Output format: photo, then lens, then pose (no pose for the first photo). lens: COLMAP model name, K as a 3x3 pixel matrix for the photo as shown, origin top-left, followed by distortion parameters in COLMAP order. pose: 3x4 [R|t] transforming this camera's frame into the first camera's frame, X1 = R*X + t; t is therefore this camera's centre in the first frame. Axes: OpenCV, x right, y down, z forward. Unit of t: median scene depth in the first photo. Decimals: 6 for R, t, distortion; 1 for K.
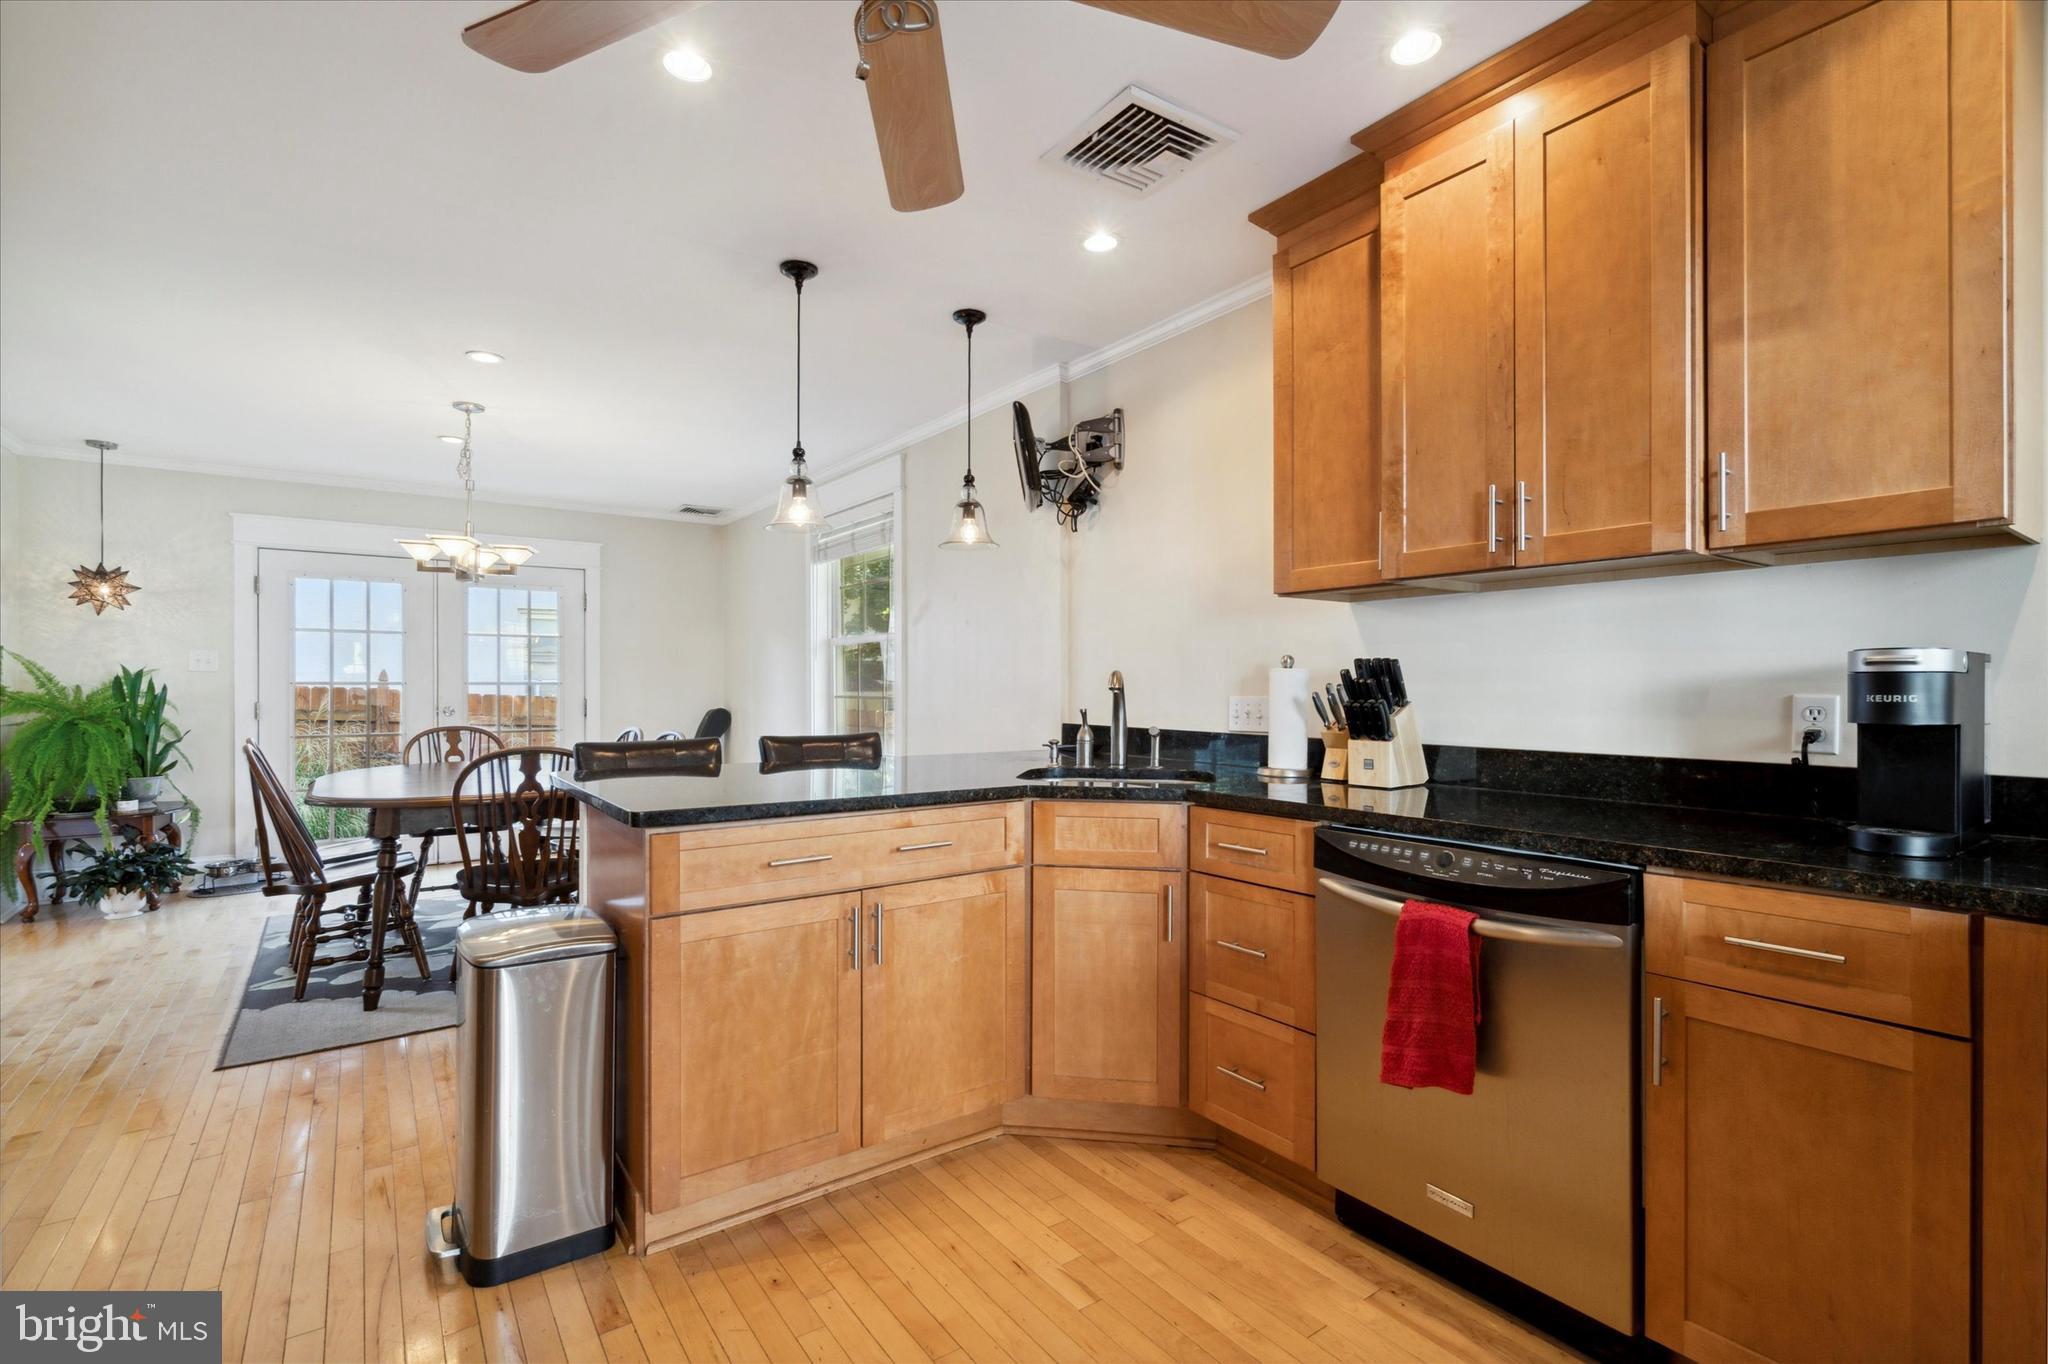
lens RADIAL K [[928.1, 0, 1024.7], [0, 928.1, 690.9], [0, 0, 1]] dist [0.000013, 0.000555]
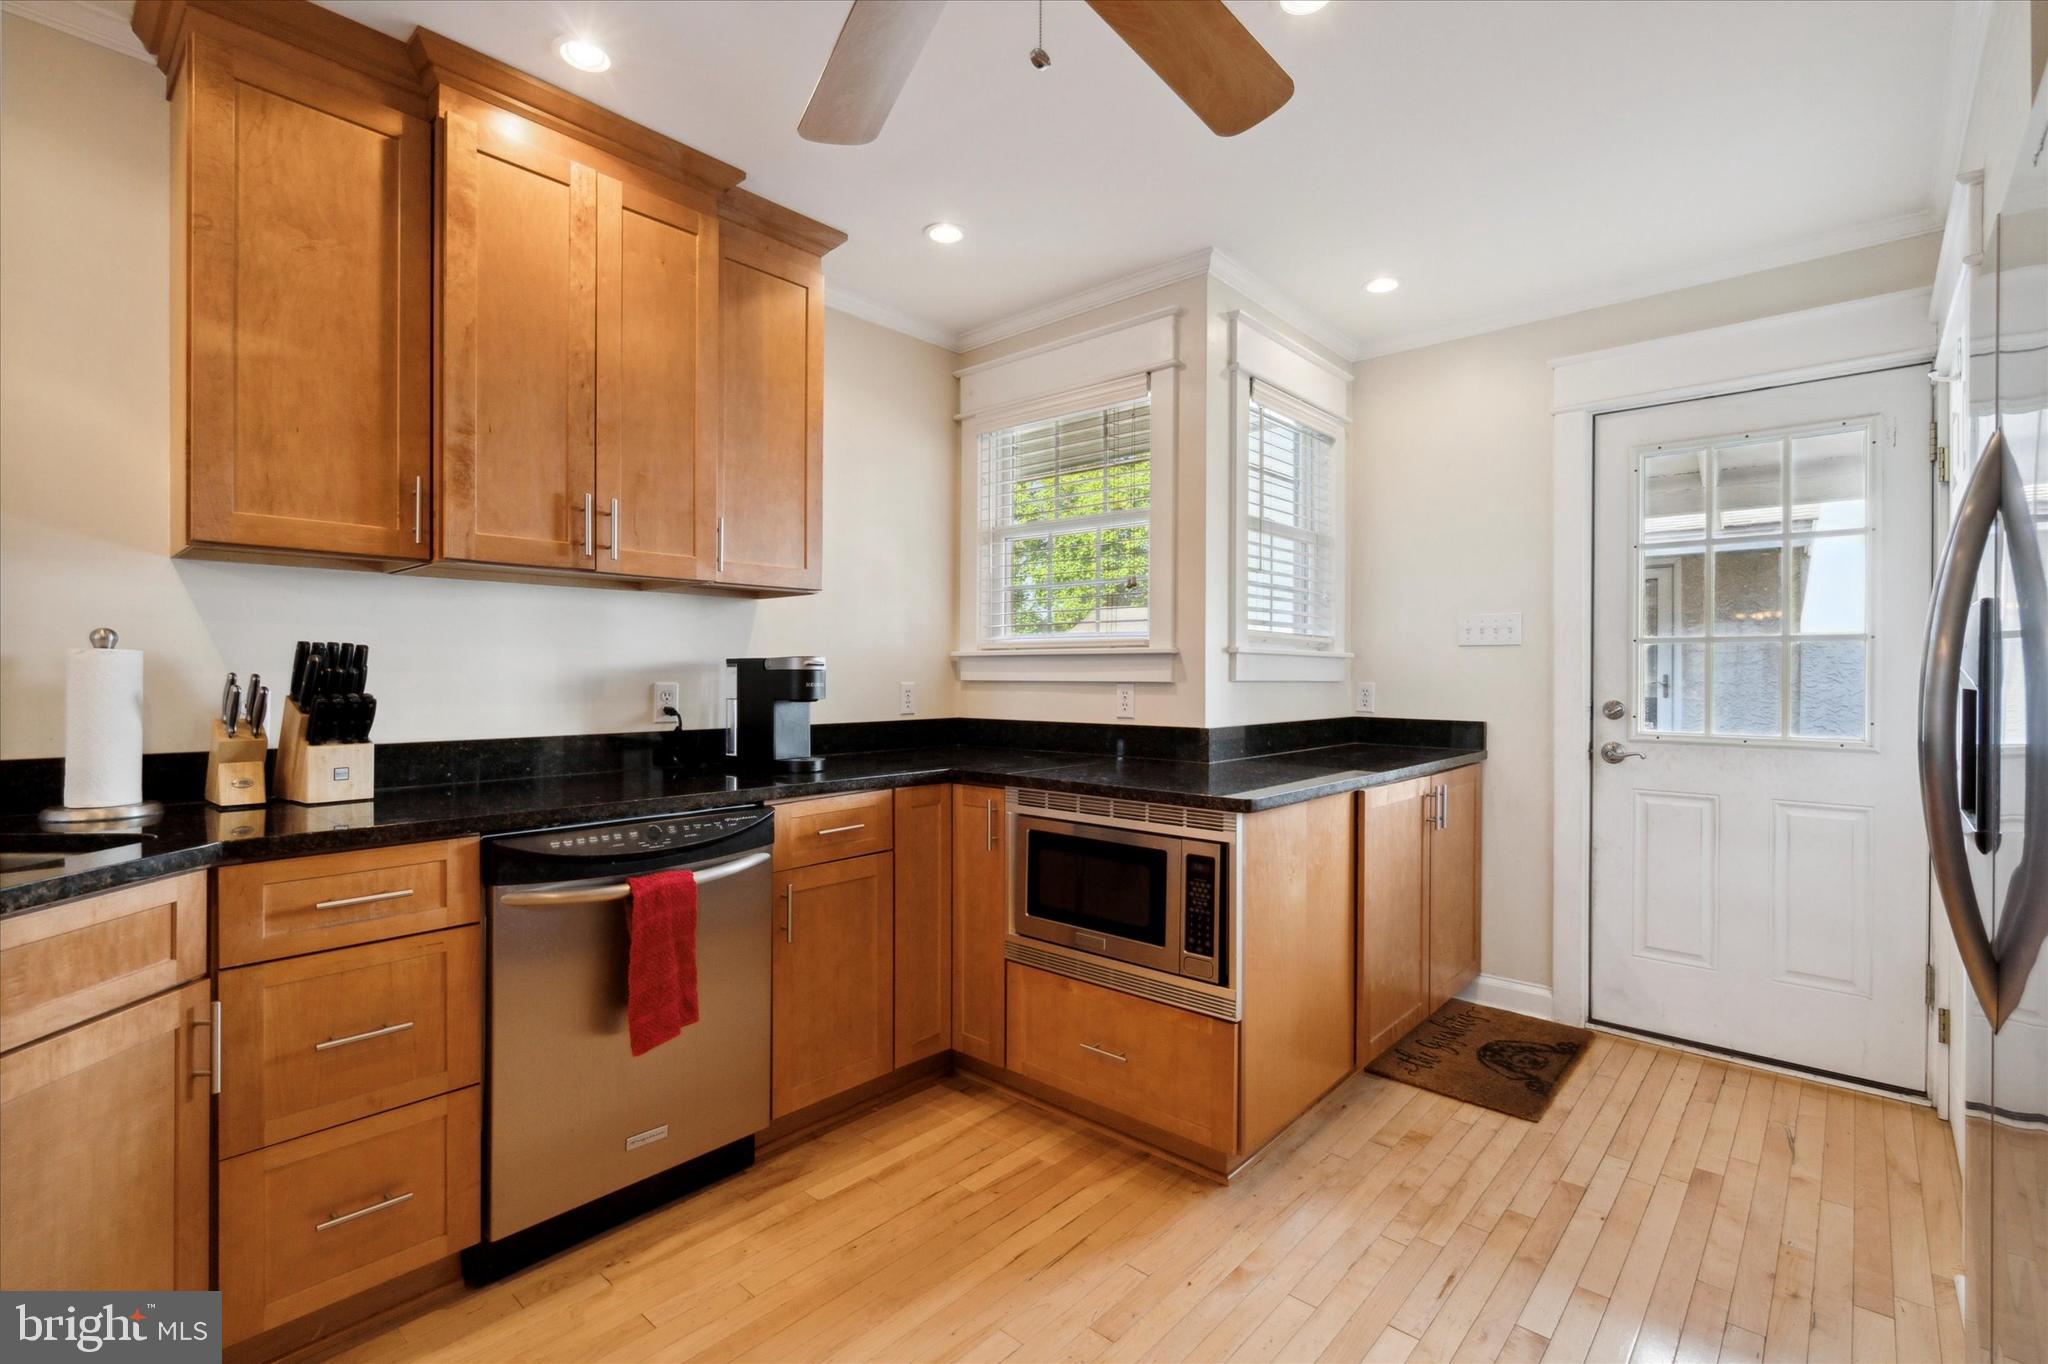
lens RADIAL K [[939.7, 0, 1023.8], [0, 939.7, 673.0], [0, 0, 1]] dist [0.001598, 0.000182]
pose [[-0.212030, 0.000003, 0.977263, -0.281635], [-0.000398, 1.000000, -0.000090, -0.004306], [-0.977263, -0.000408, -0.212030, 0.300910]]
